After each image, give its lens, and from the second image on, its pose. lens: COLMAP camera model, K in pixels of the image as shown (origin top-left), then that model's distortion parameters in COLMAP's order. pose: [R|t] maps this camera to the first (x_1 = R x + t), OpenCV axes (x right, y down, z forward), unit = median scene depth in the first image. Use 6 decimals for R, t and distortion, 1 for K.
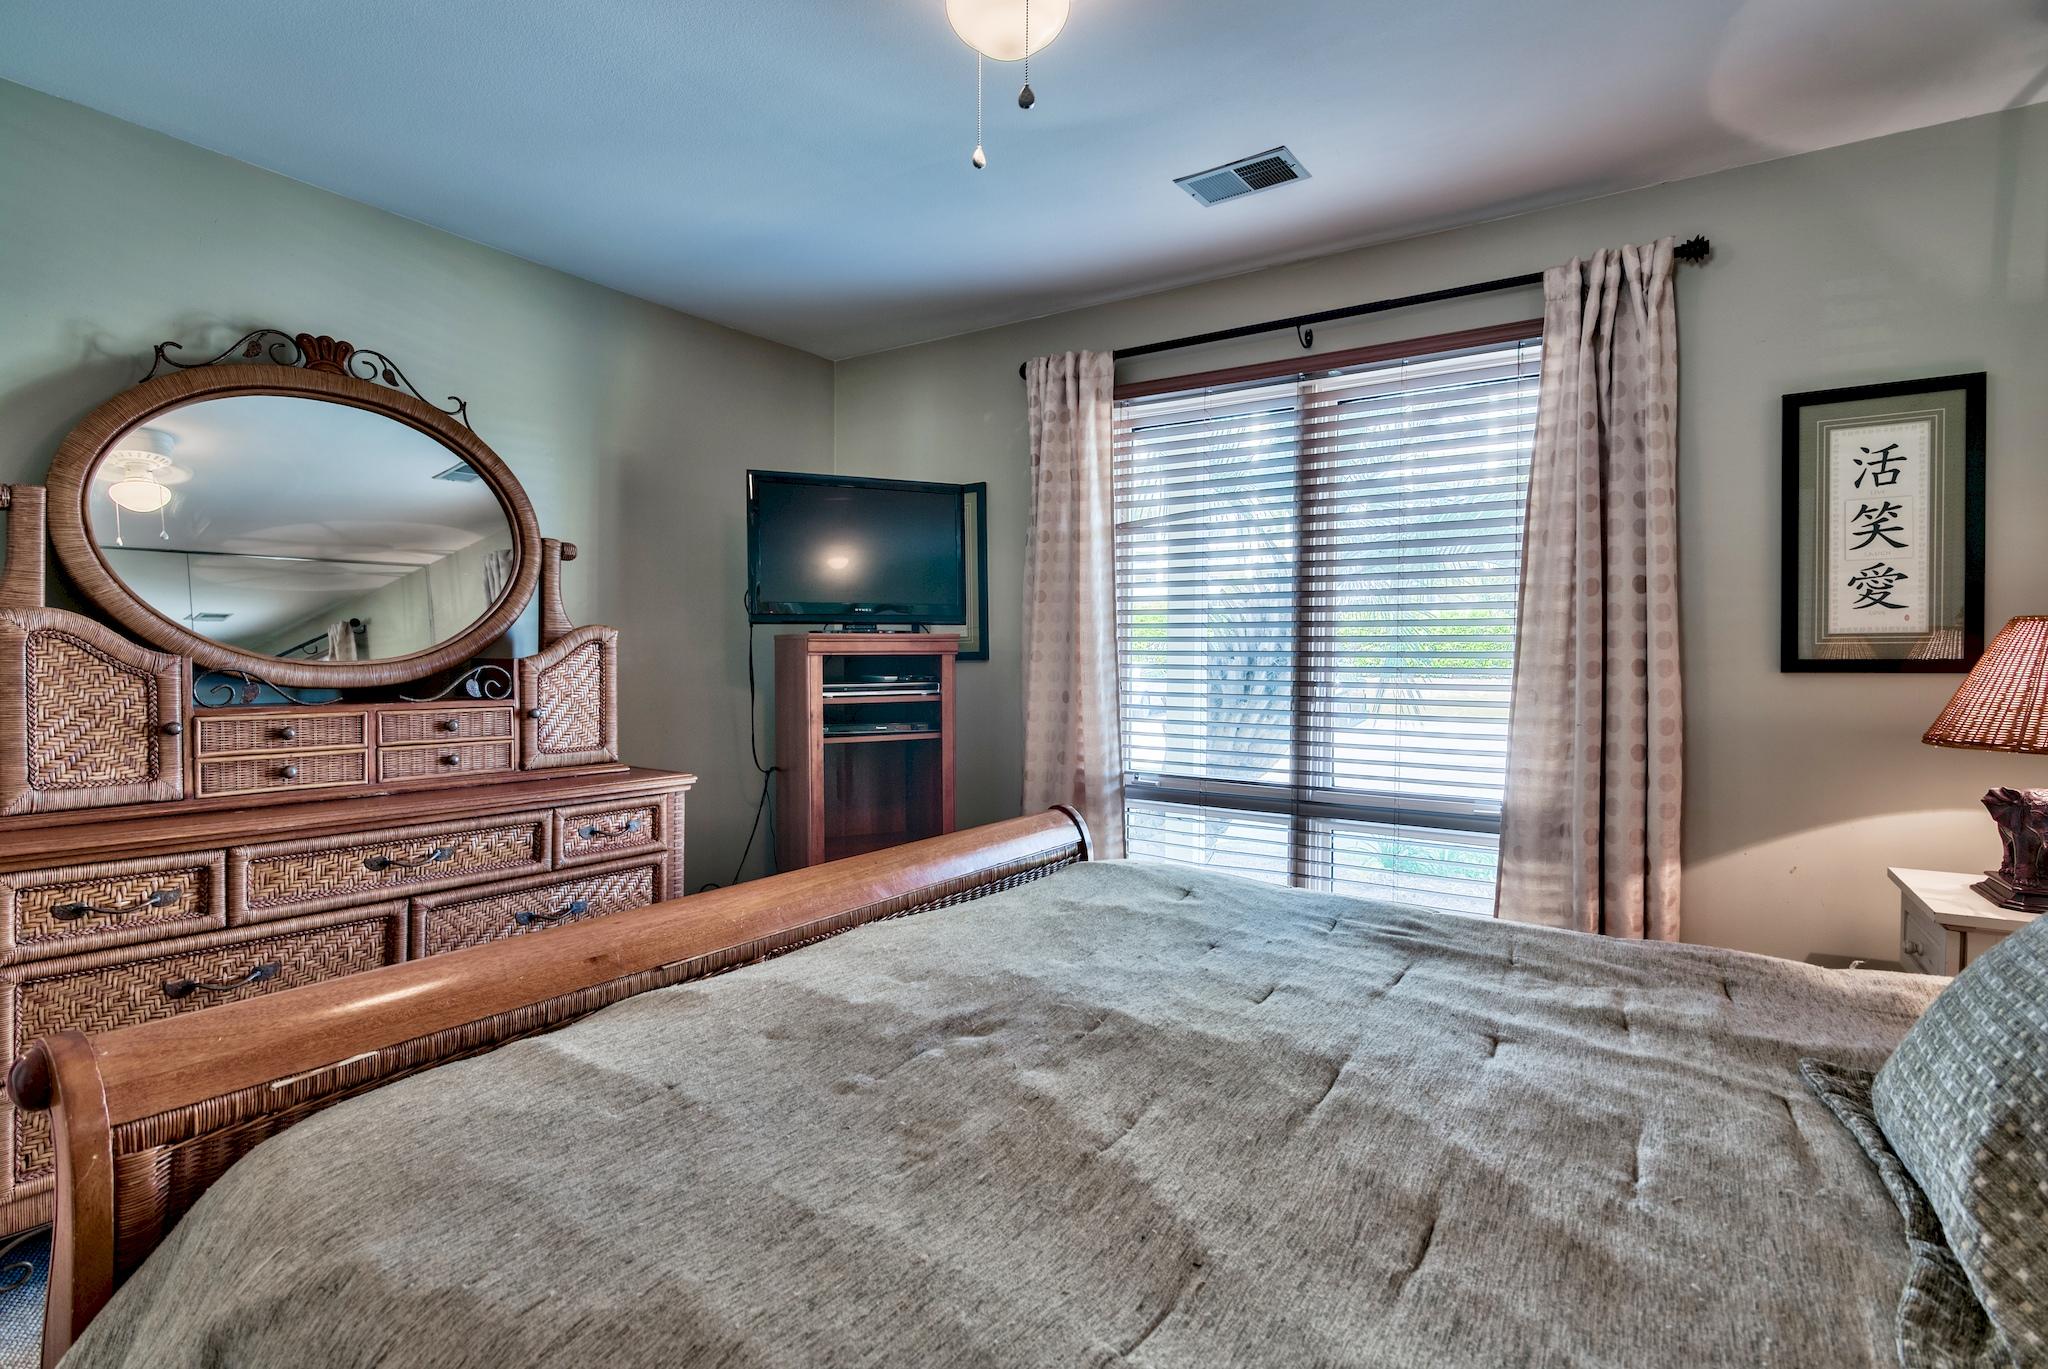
lens RADIAL K [[1007.1, 0, 1022.5], [0, 1007.1, 666.5], [0, 0, 1]] dist [-0.001728, -0.000098]
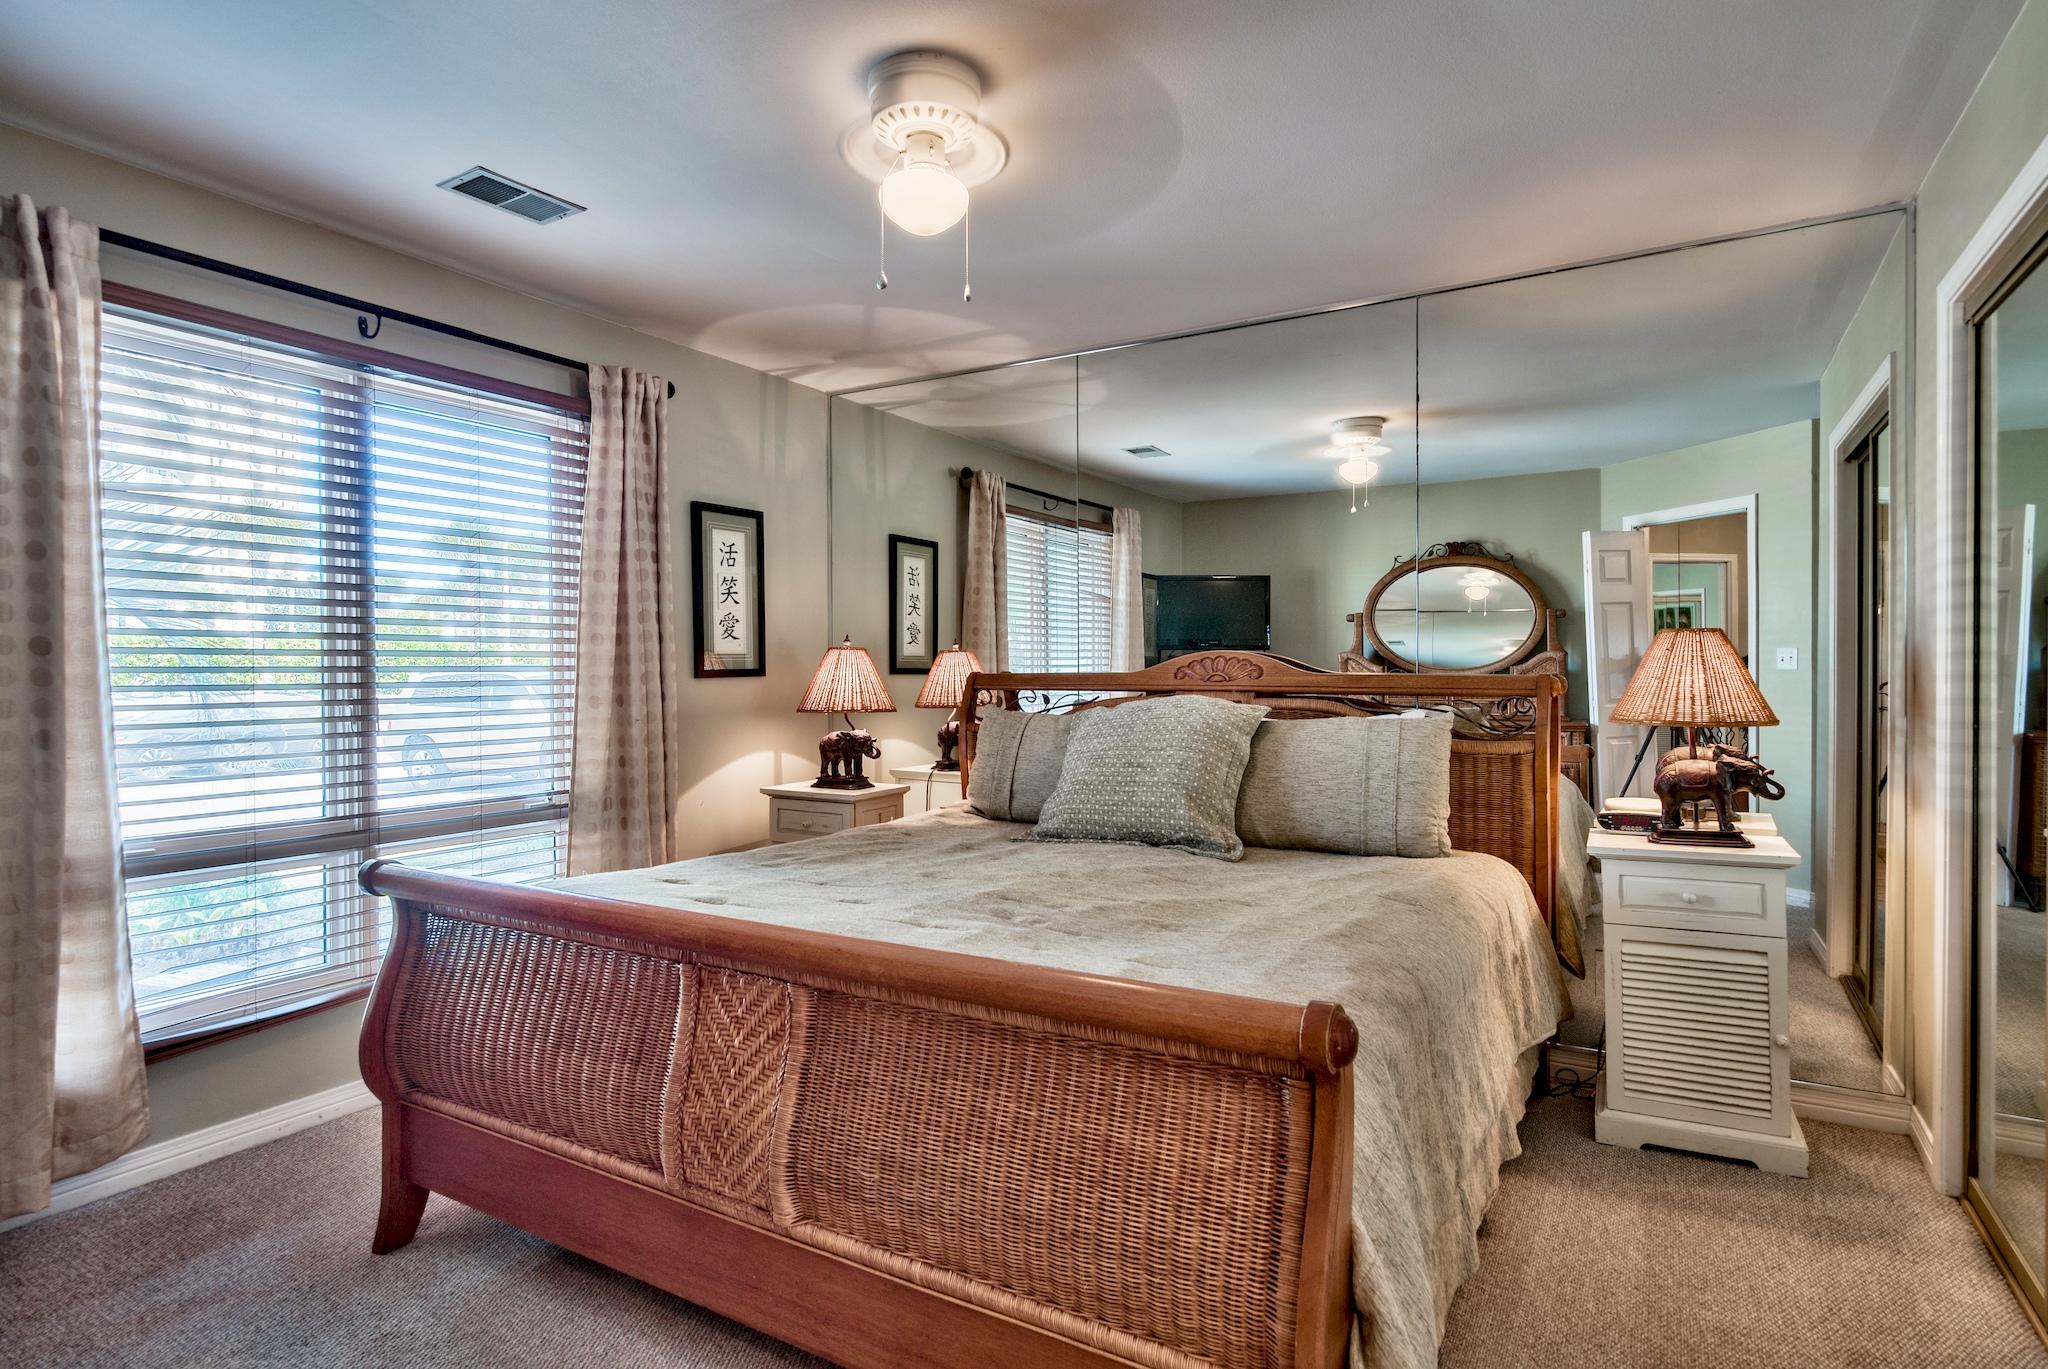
lens RADIAL K [[977.1, 0, 1024.0], [0, 977.1, 684.5], [0, 0, 1]] dist [-0.000869, -0.000001]
pose [[-0.008822, -0.022869, 0.999700, -0.785425], [0.017469, 0.999582, 0.023021, -0.011070], [-0.999808, 0.017667, -0.008419, 0.518902]]
